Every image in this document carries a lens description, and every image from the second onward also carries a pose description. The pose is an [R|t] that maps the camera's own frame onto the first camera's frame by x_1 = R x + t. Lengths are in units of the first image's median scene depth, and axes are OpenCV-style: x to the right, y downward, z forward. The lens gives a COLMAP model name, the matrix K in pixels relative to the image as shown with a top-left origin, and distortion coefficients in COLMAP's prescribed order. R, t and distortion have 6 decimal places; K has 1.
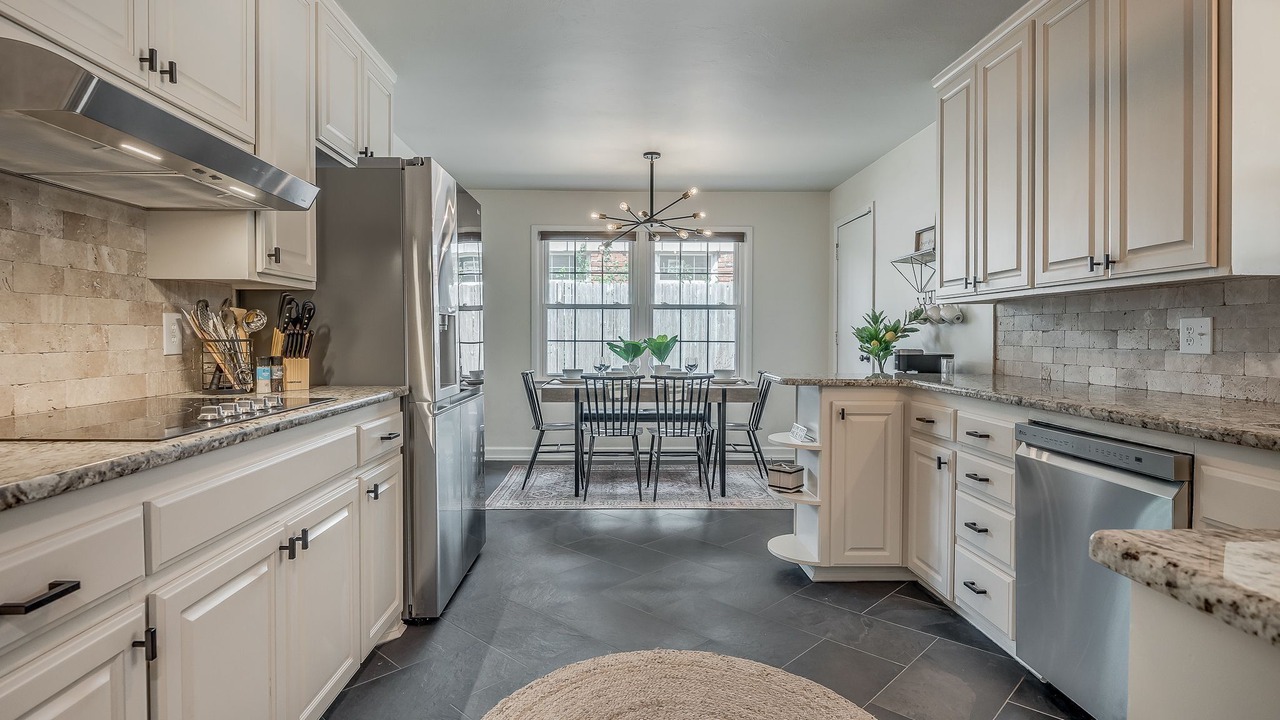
lens RADIAL K [[683.9, 0, 634.1], [0, 683.9, 349.3], [0, 0, 1]] dist [-0.010515, 0.002126]
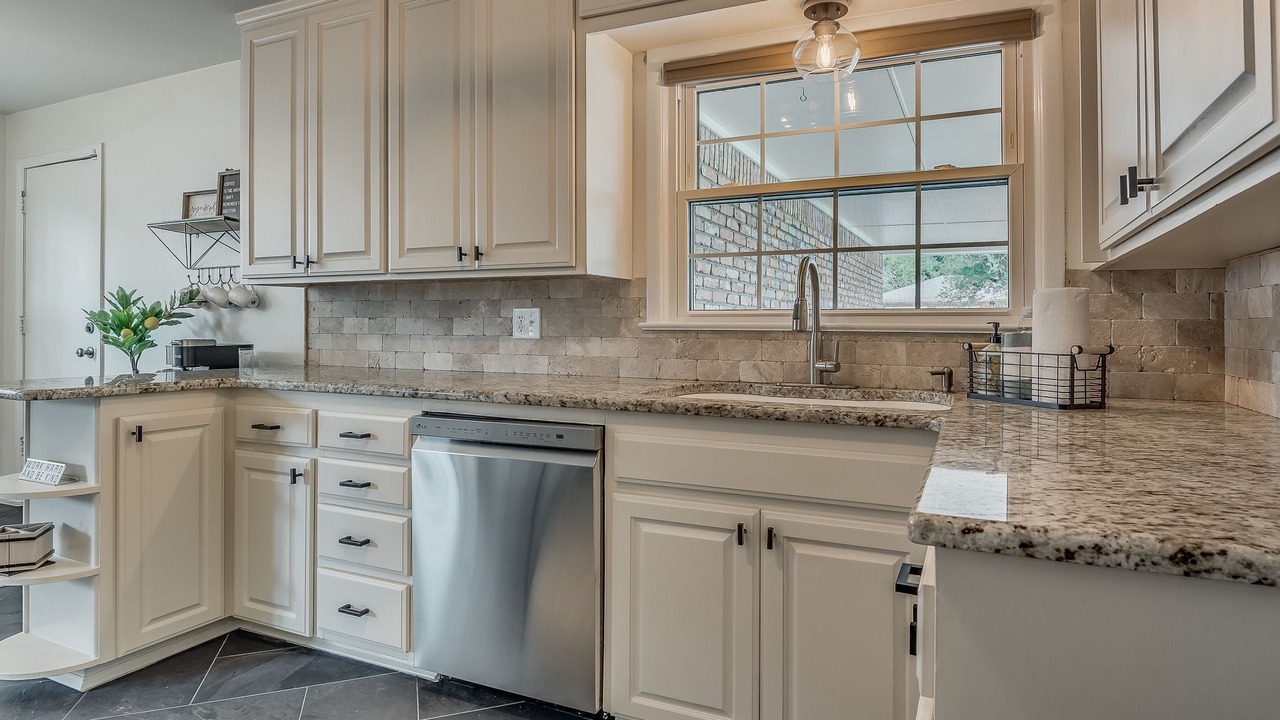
lens RADIAL K [[683.9, 0, 676.4], [0, 683.9, 321.3], [0, 0, 1]] dist [-0.010515, 0.002126]
pose [[0.426851, 0.001926, 0.904320, -0.104967], [0.016792, 0.999808, -0.010055, -0.005836], [-0.904166, 0.019478, 0.426737, 0.220577]]
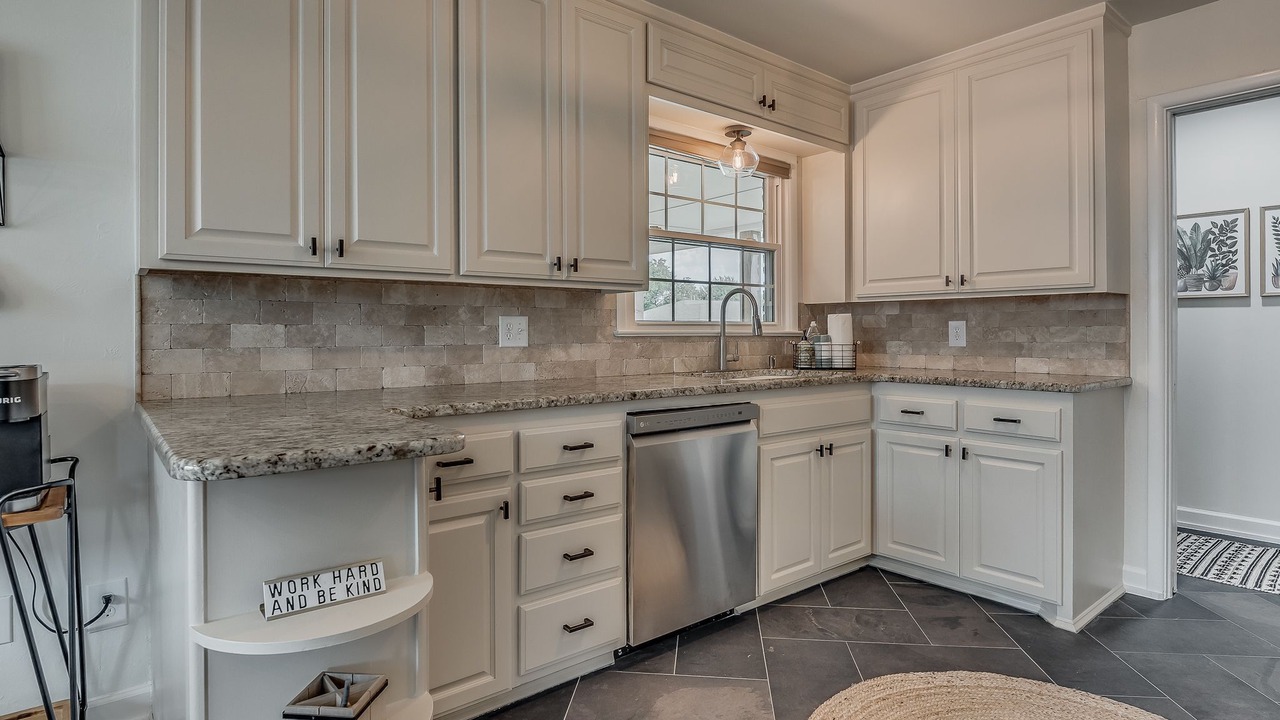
lens RADIAL K [[683.9, 0, 564.2], [0, 683.9, 340.6], [0, 0, 1]] dist [-0.010515, 0.002126]
pose [[-0.569449, -0.012487, 0.821932, -0.170911], [0.017677, 0.999467, 0.027431, -0.029196], [-0.821837, 0.030150, -0.568925, 1.337150]]
